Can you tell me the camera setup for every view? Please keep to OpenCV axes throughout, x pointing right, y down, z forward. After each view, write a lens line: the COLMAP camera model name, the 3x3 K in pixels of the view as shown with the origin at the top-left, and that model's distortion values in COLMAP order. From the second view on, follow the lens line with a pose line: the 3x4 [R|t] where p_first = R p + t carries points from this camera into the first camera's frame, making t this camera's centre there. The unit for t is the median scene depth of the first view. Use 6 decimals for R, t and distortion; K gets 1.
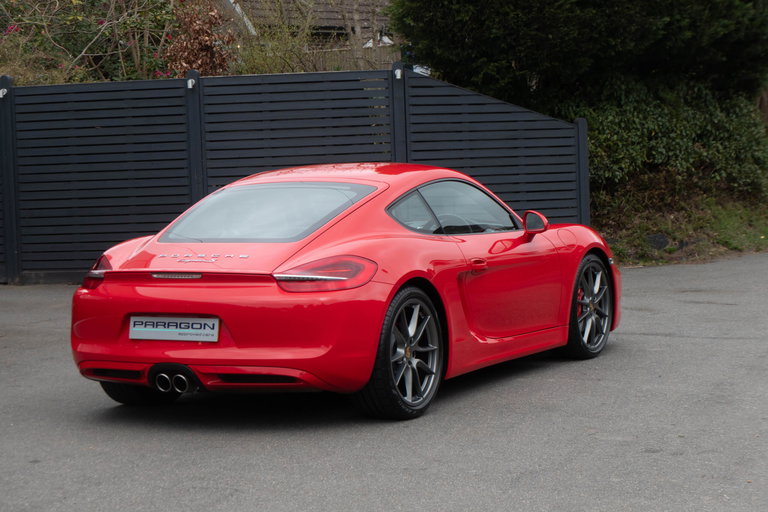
lens RADIAL K [[2014.0, 0, 384.0], [0, 2014.0, 256.0], [0, 0, 1]] dist [-0.068573, 0.252472]
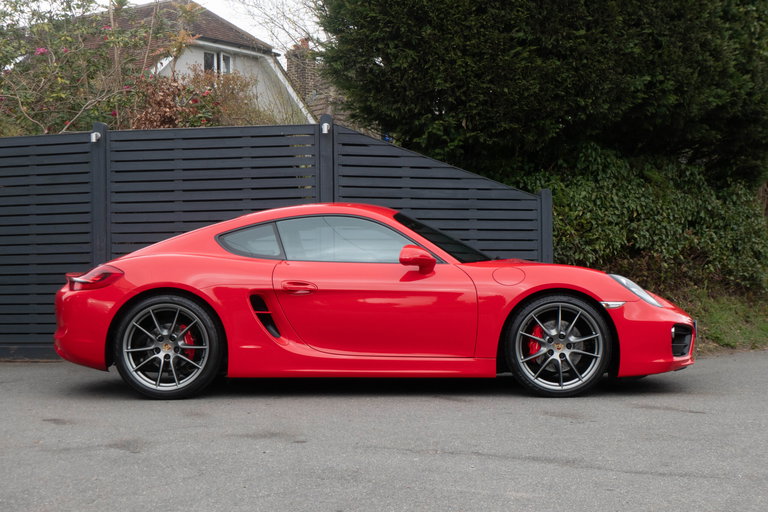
lens RADIAL K [[1343.7, 0, 384.0], [0, 1343.7, 256.0], [0, 0, 1]] dist [0.021136, 0.070537]
pose [[0.994459, 0.022938, -0.102589, 0.084422], [-0.030716, 0.996719, -0.074889, 0.006299], [0.100534, 0.077625, 0.991901, 0.393203]]
